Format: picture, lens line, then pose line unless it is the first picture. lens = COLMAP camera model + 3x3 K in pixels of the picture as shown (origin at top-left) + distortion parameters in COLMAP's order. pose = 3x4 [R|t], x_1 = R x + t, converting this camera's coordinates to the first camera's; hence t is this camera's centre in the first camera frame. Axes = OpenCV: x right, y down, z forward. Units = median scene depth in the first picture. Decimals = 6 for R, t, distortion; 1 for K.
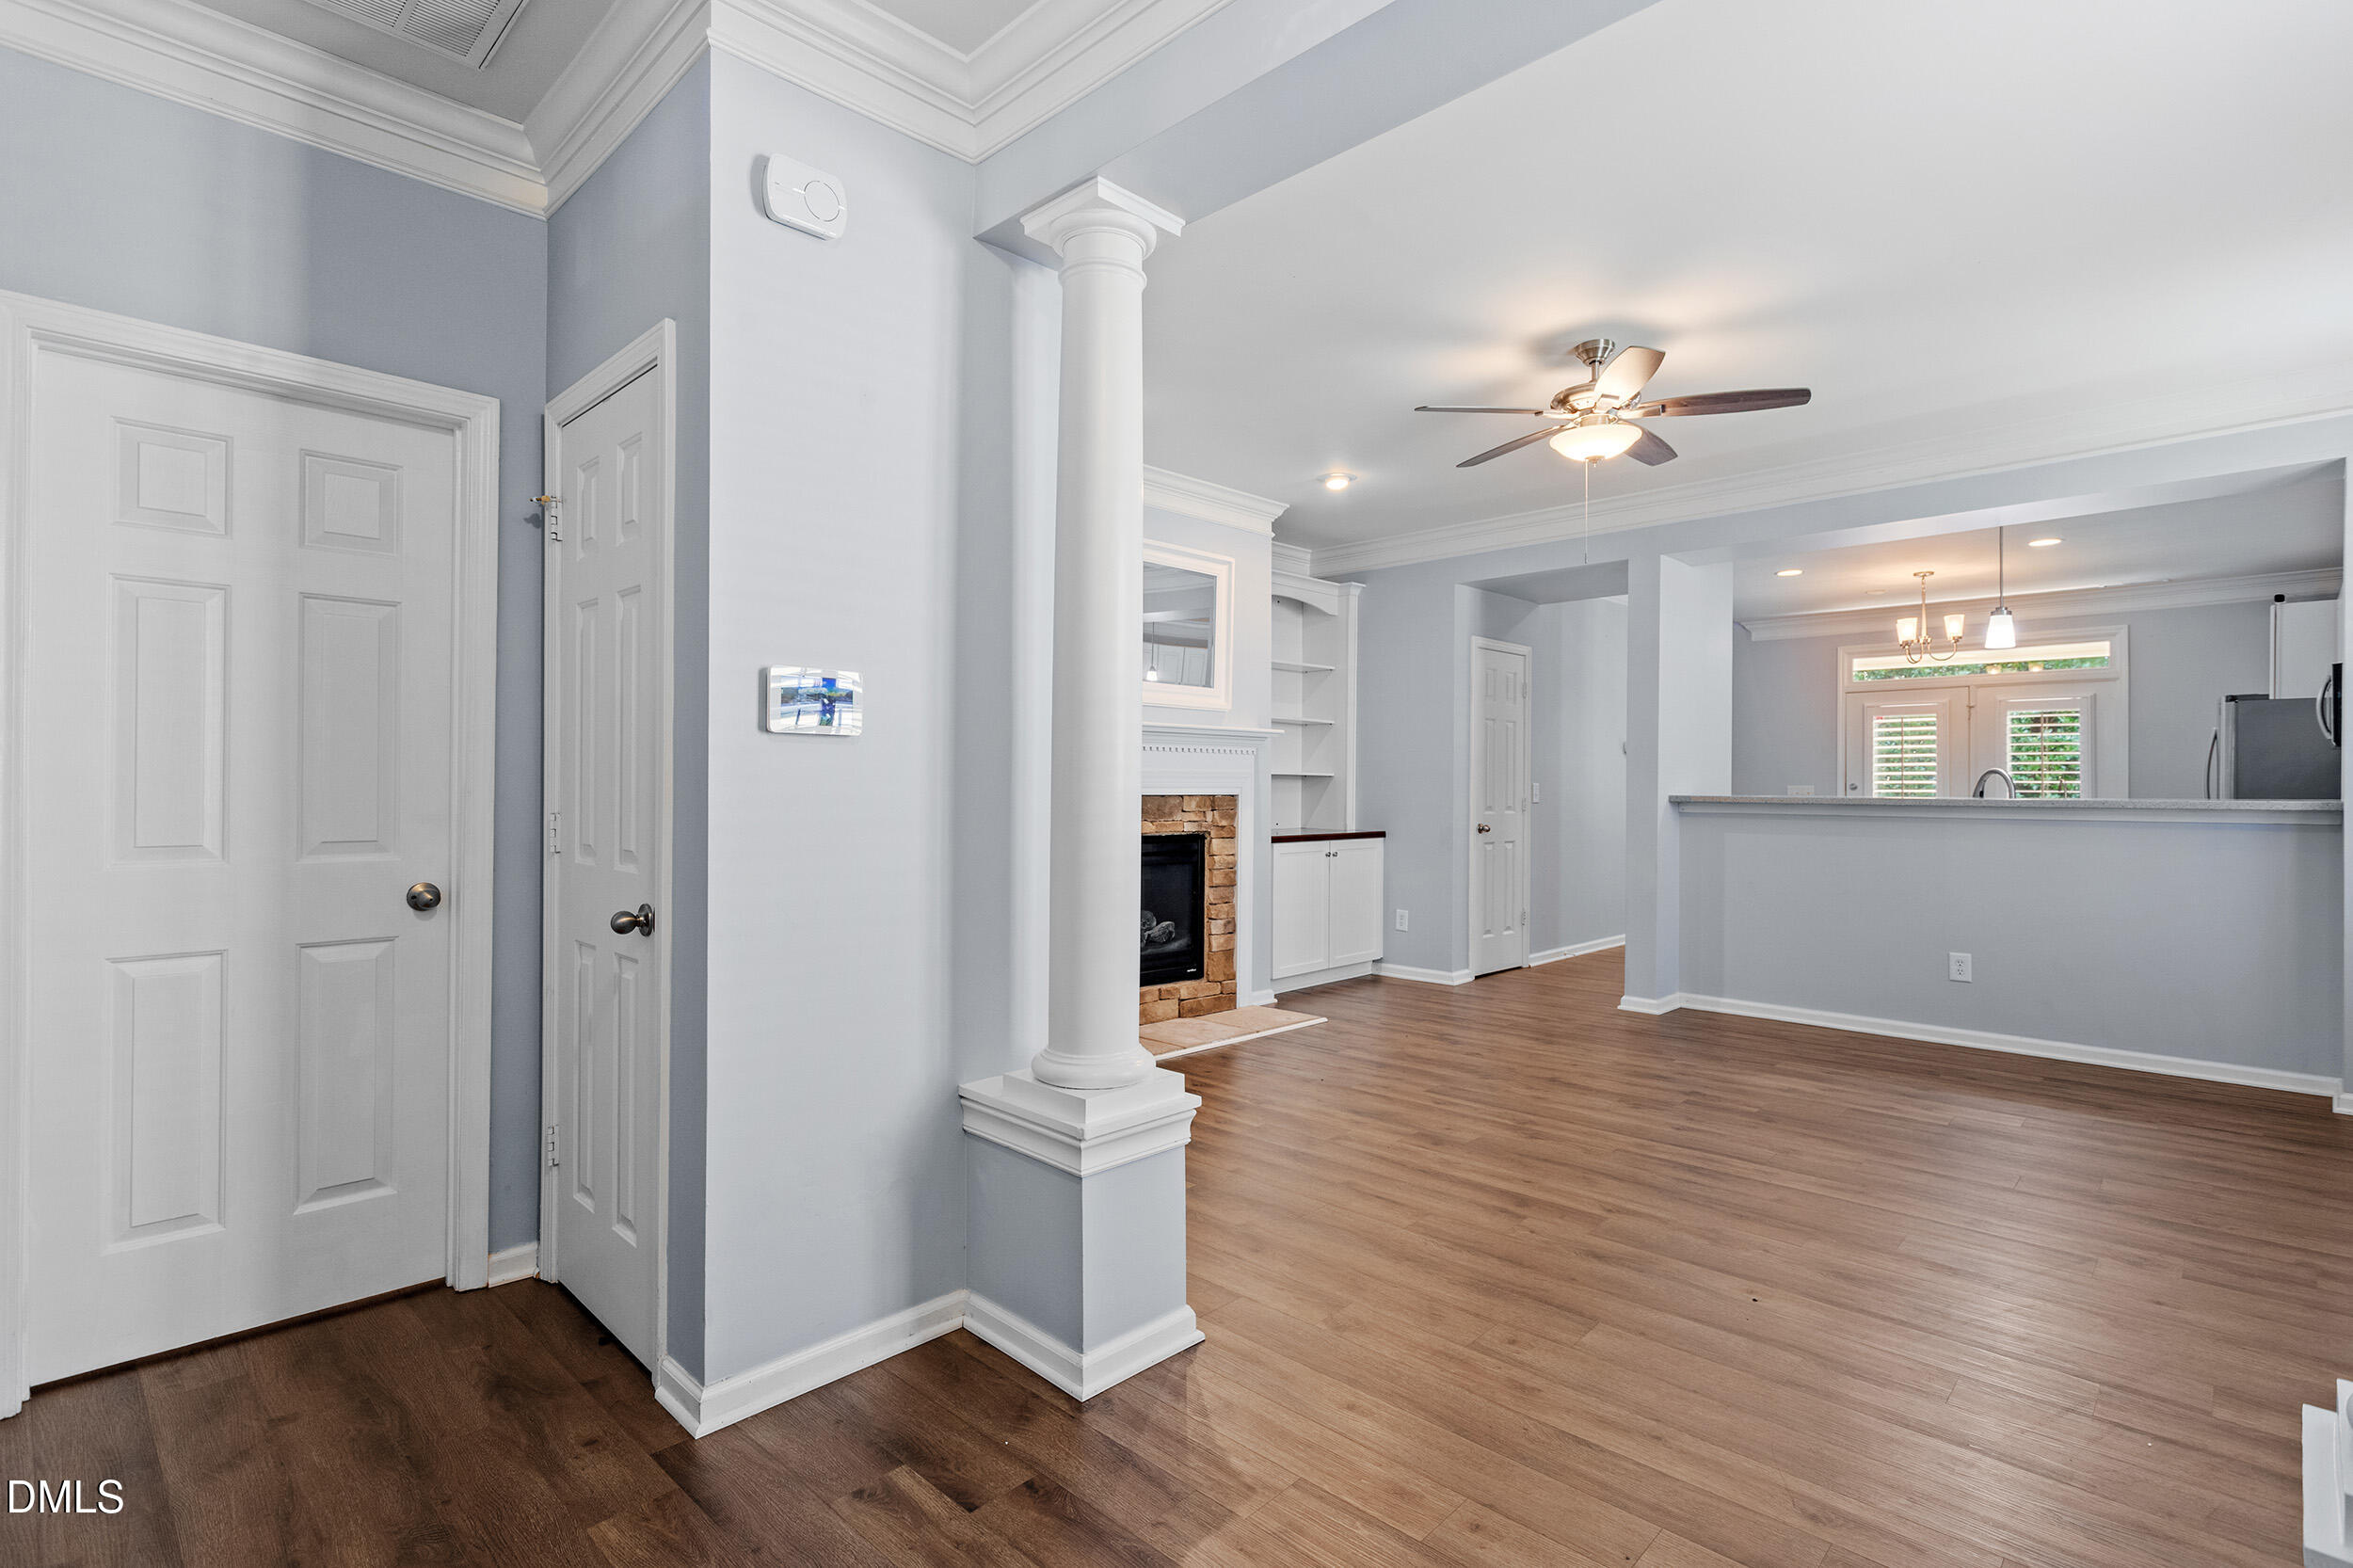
lens RADIAL K [[1125.0, 0, 1180.6], [0, 1125.0, 775.3], [0, 0, 1]] dist [0.003254, 0.000430]
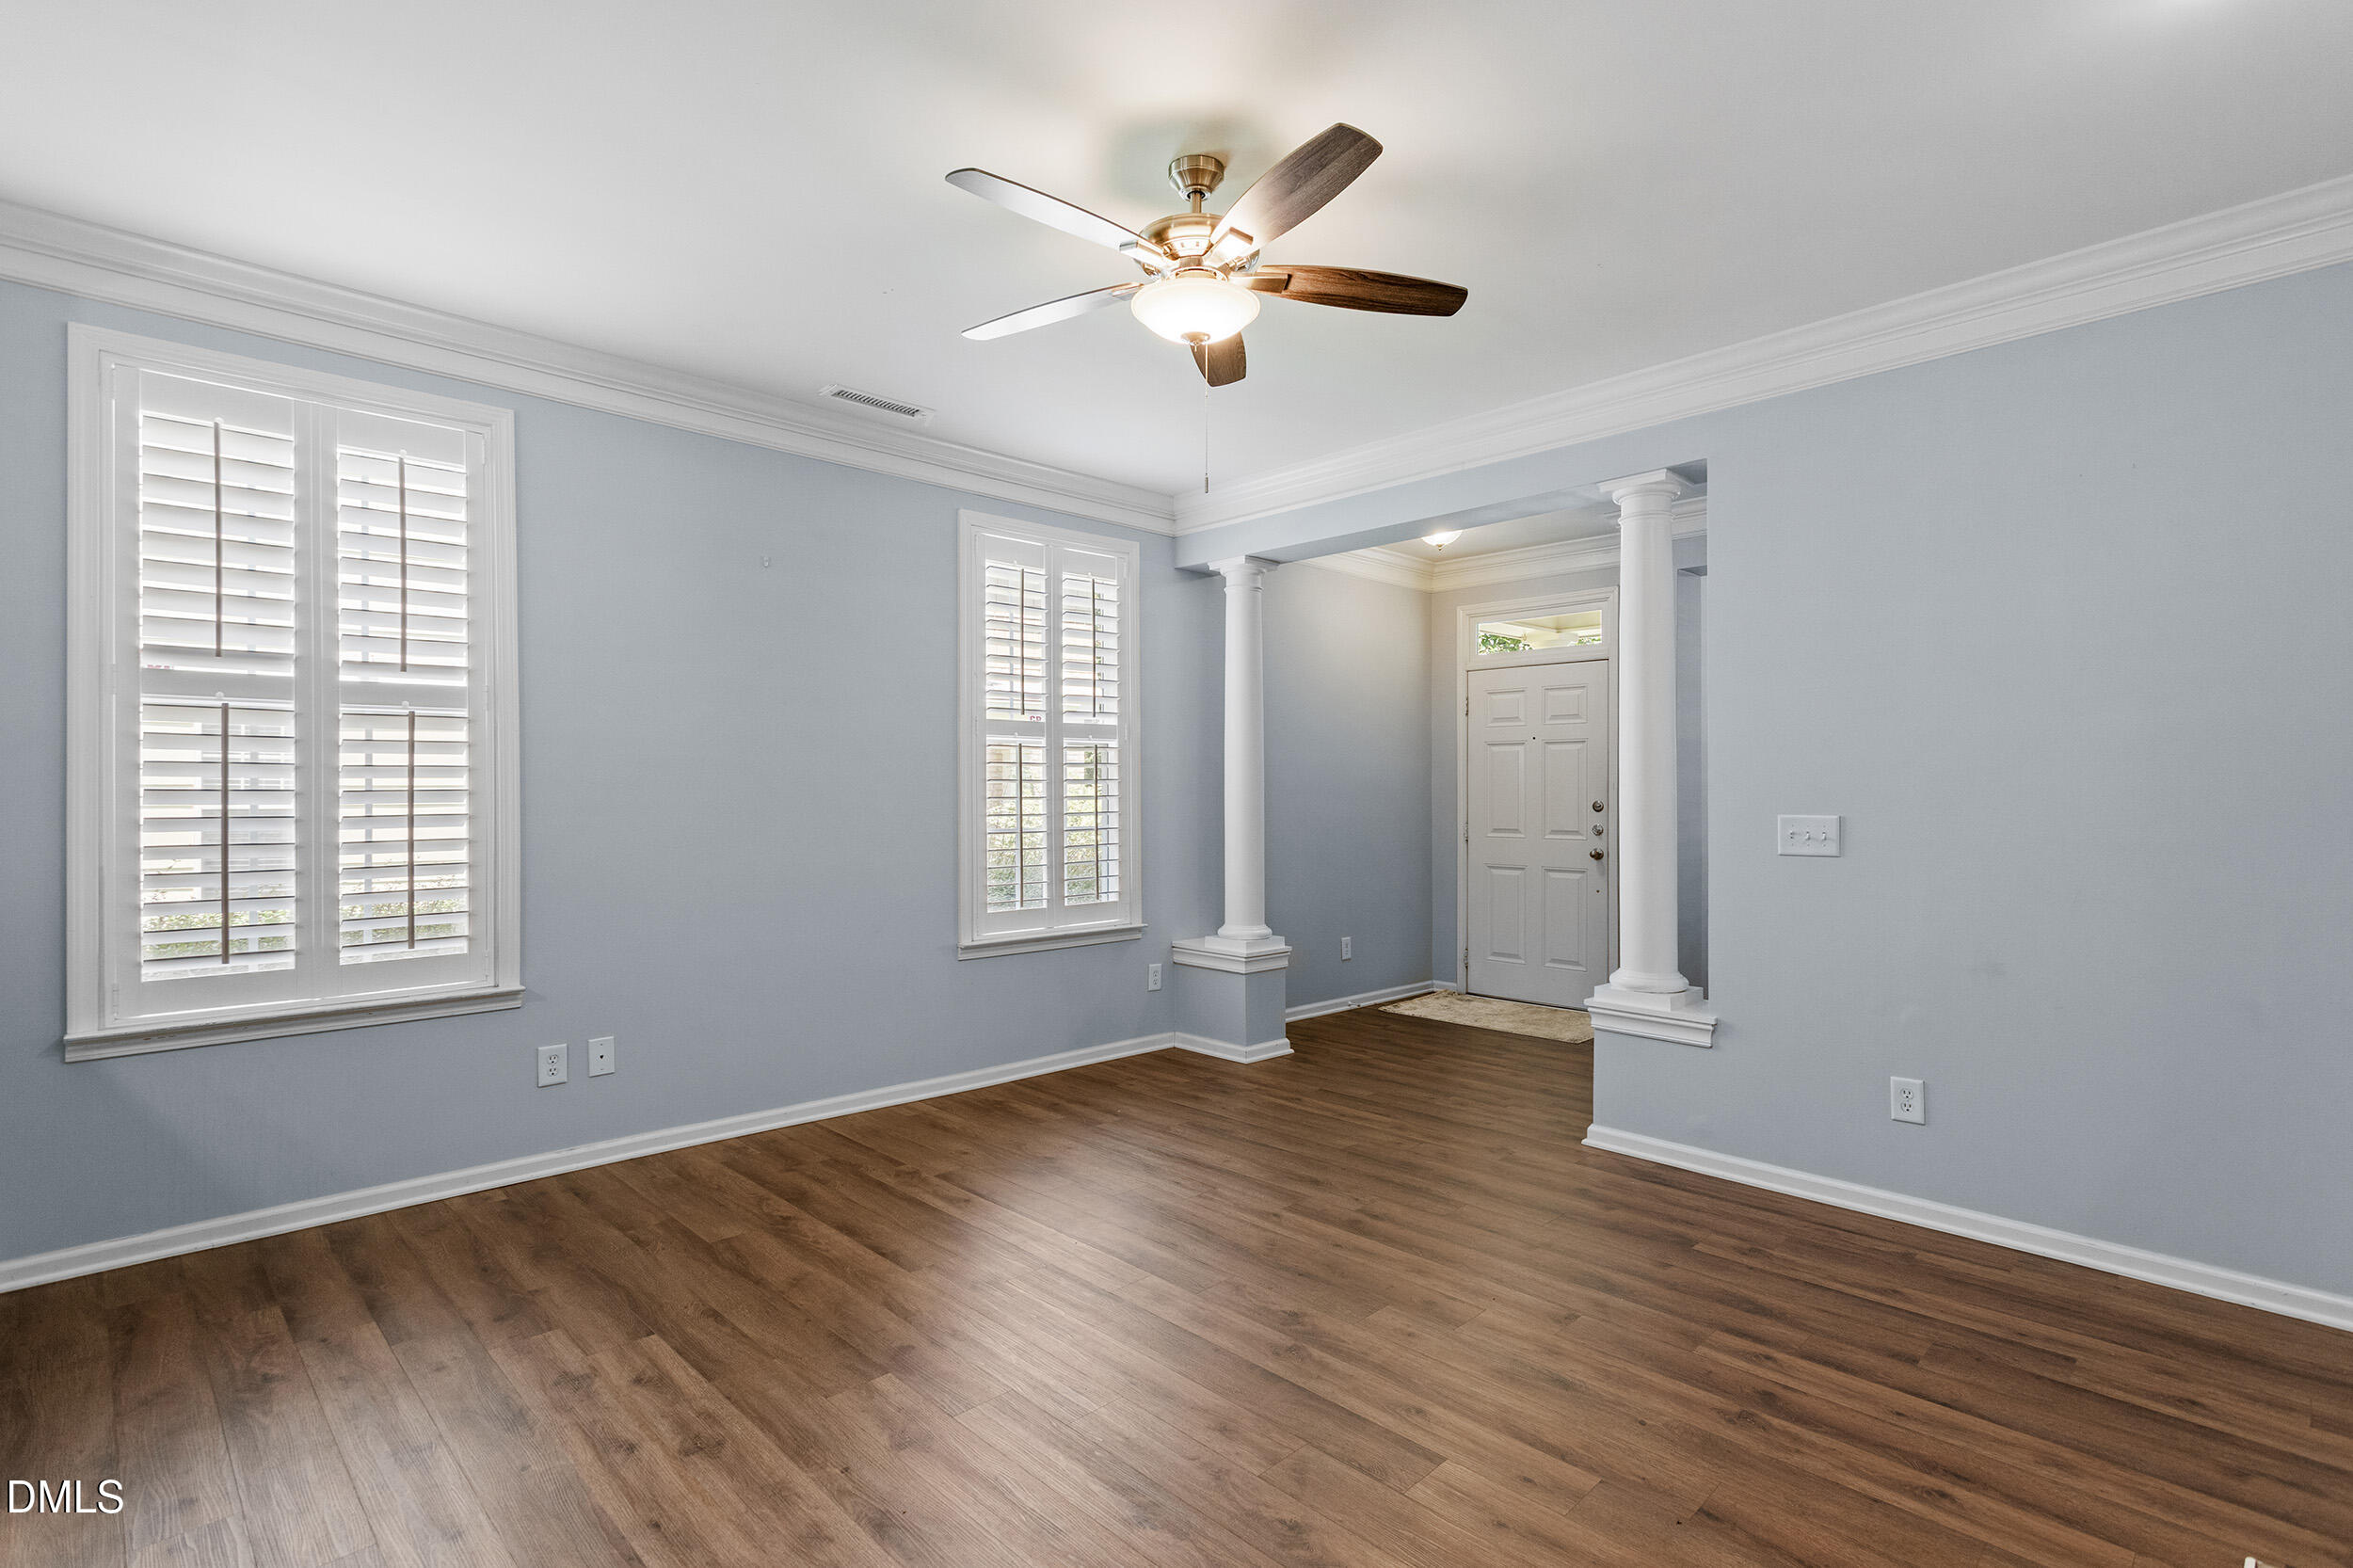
lens RADIAL K [[1114.0, 0, 1186.1], [0, 1114.0, 792.0], [0, 0, 1]] dist [-0.000202, 0.000248]
pose [[-0.999662, -0.006589, 0.025158, 0.239689], [-0.006766, 0.999953, -0.006979, -0.004982], [-0.025111, -0.007147, -0.999659, 1.119826]]
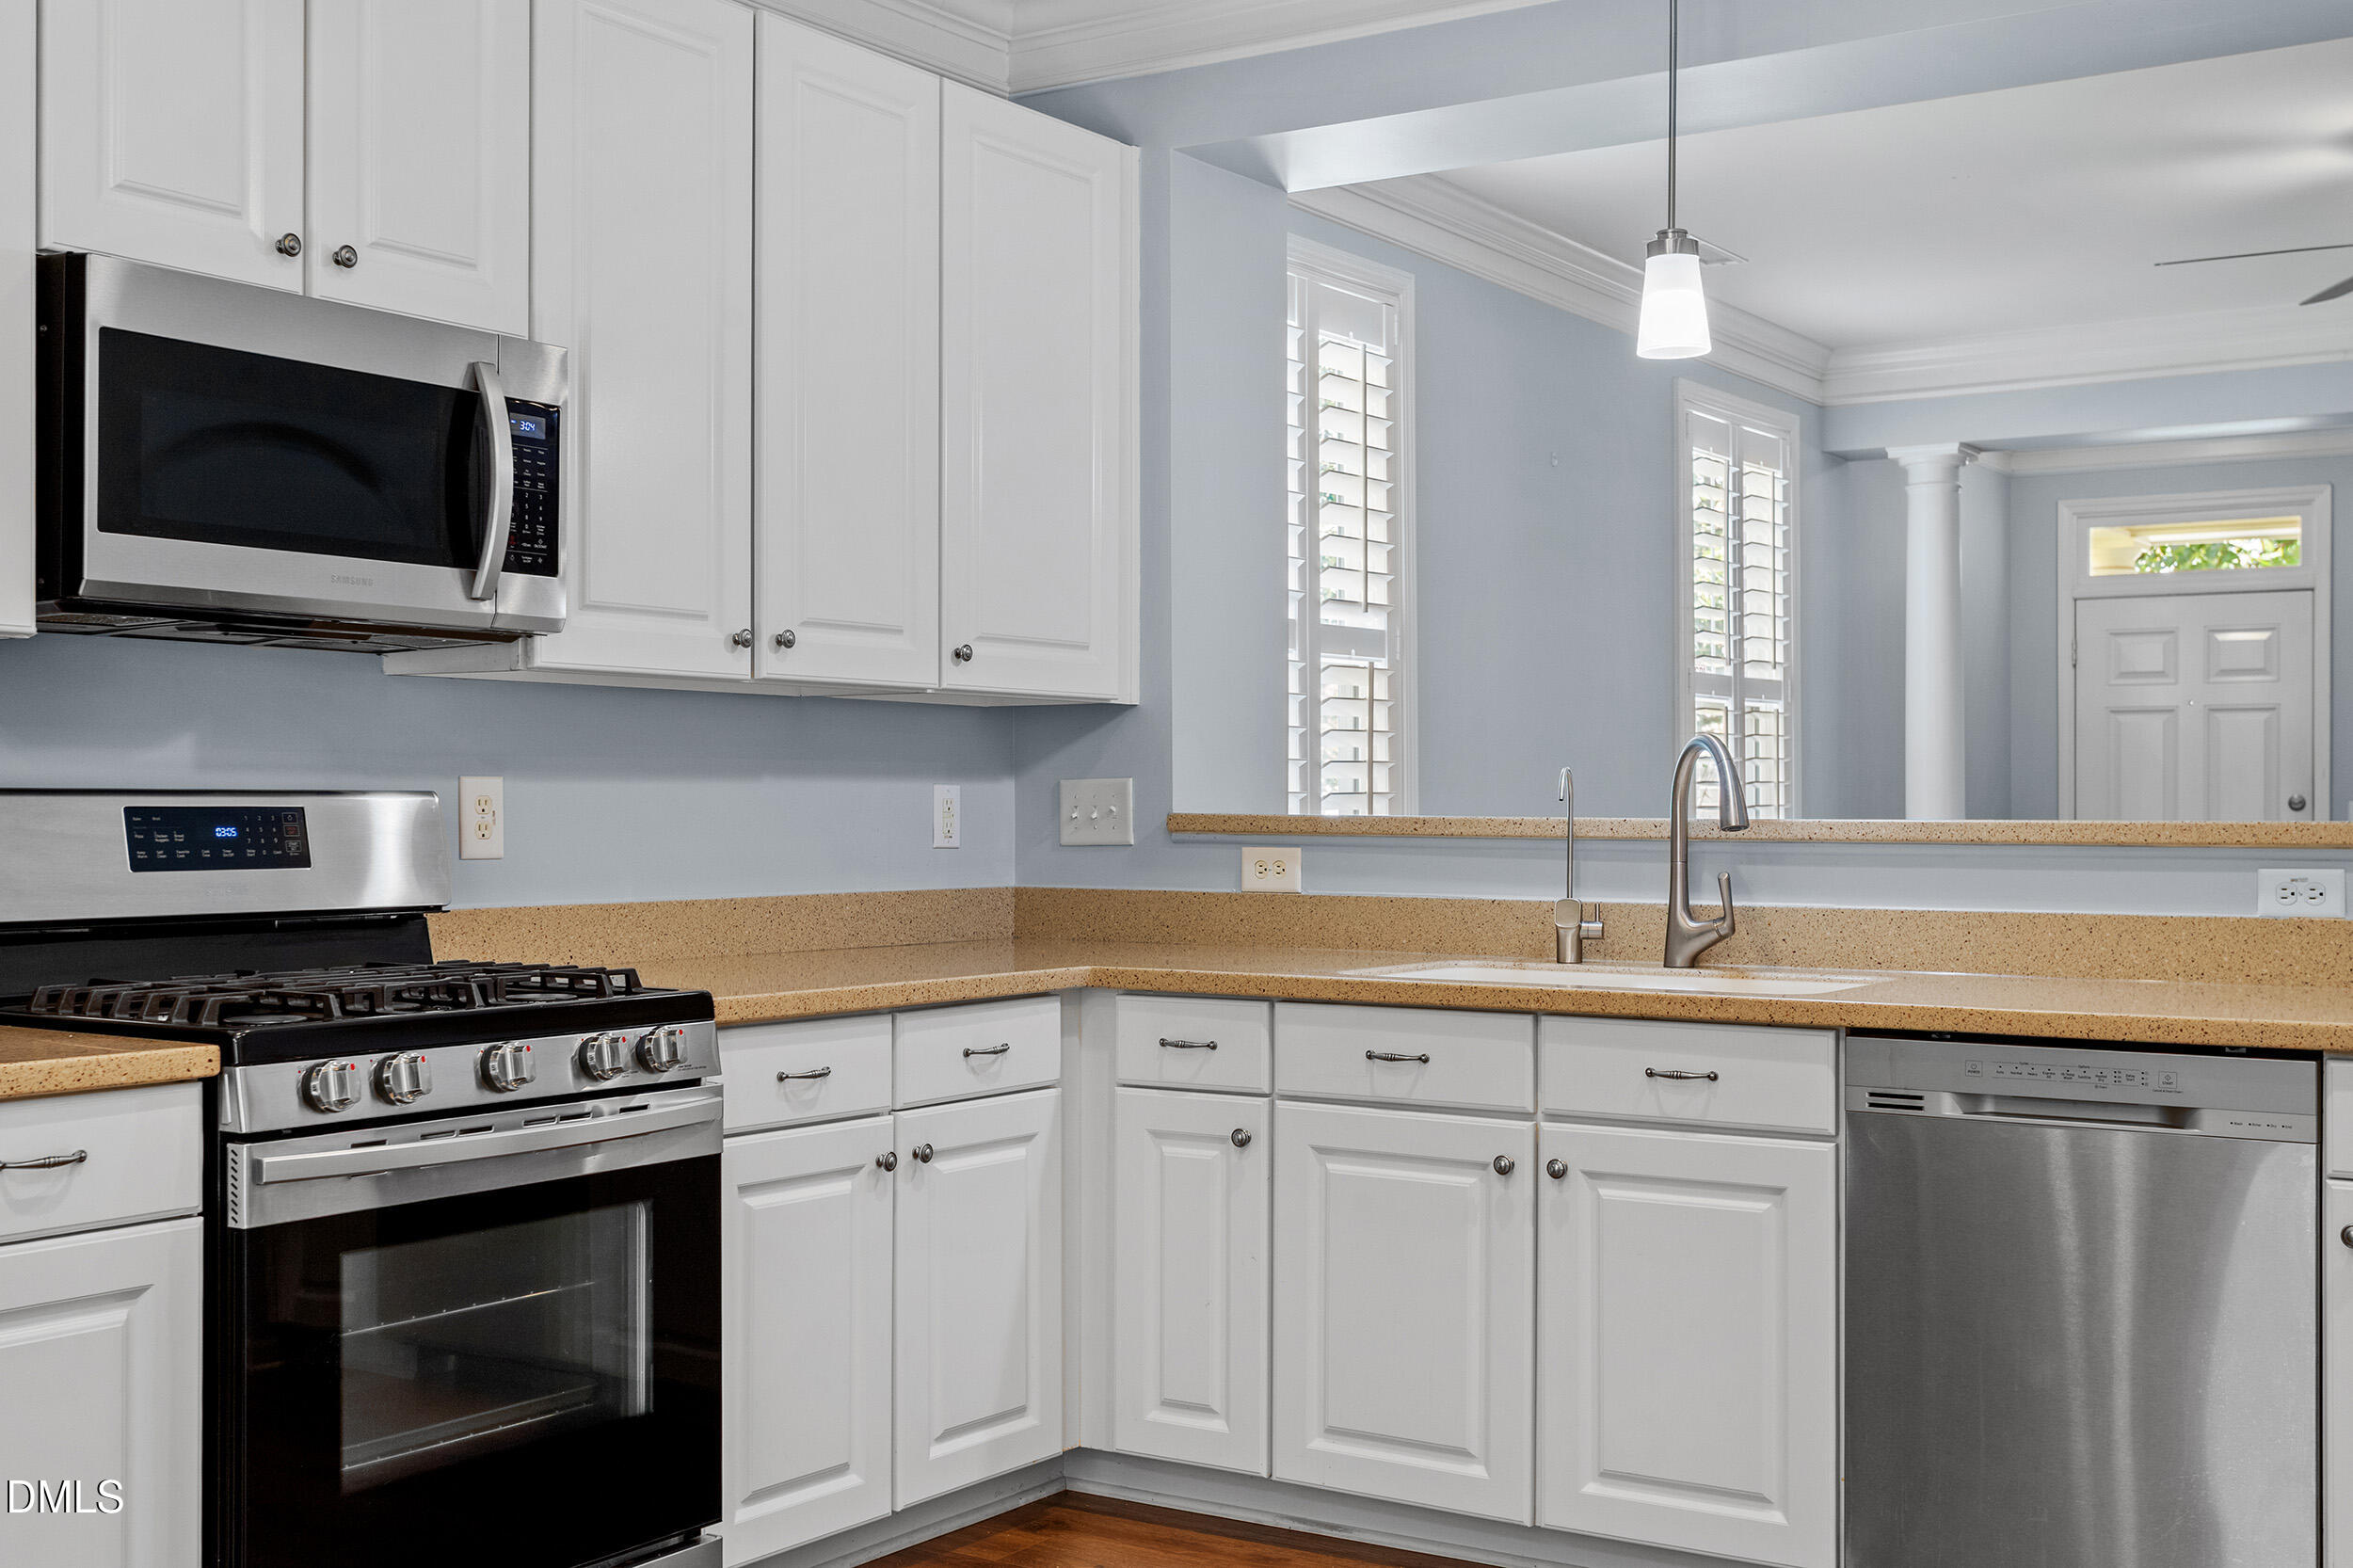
lens RADIAL K [[2598.8, 0, 1169.8], [0, 2598.8, 810.5], [0, 0, 1]] dist [0.016827, -0.001156]
pose [[-0.981410, -0.007228, -0.191786, 0.953970], [-0.005645, 0.999945, -0.008797, 0.023514], [0.191839, -0.007551, -0.981397, 1.599220]]
